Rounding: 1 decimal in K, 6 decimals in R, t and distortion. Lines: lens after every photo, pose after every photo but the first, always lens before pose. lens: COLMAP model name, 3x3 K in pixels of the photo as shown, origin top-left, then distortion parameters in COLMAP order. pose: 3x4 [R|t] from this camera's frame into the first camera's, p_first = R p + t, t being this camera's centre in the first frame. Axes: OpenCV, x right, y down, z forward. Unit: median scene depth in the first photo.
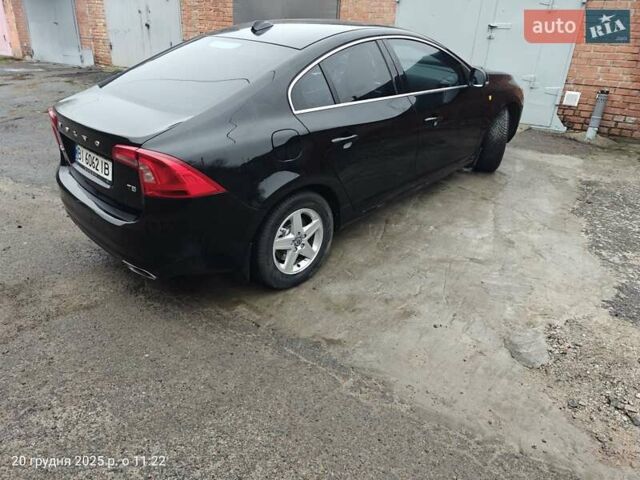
lens RADIAL K [[448.3, 0, 320.8], [0, 448.3, 242.3], [0, 0, 1]] dist [0.040232, -0.045990]
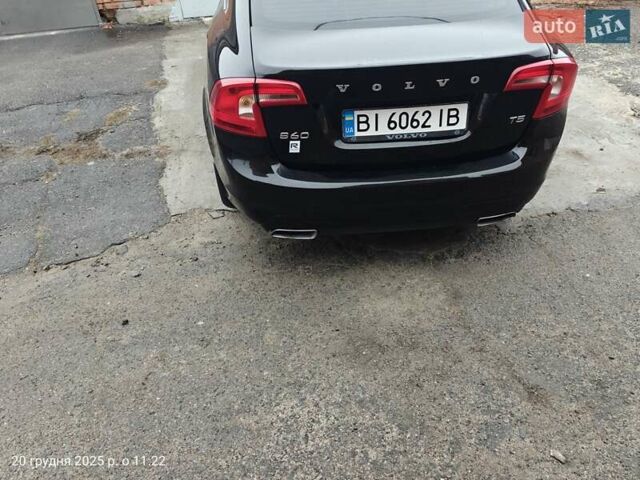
lens RADIAL K [[448.3, 0, 318.0], [0, 448.3, 242.2], [0, 0, 1]] dist [0.040232, -0.045990]
pose [[0.655713, -0.499481, 0.566180, -1.326446], [0.397289, 0.865943, 0.303815, -0.344079], [-0.642029, 0.025722, 0.766248, 0.656790]]
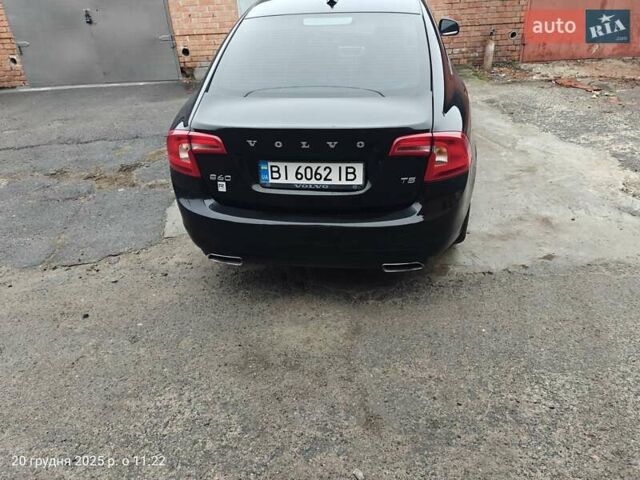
lens RADIAL K [[443.1, 0, 322.0], [0, 443.1, 239.0], [0, 0, 1]] dist [0.028400, -0.024455]
pose [[0.794836, -0.357286, 0.490493, -1.141027], [0.331219, 0.932706, 0.142667, -0.212786], [-0.508459, 0.049064, 0.859688, 0.326520]]
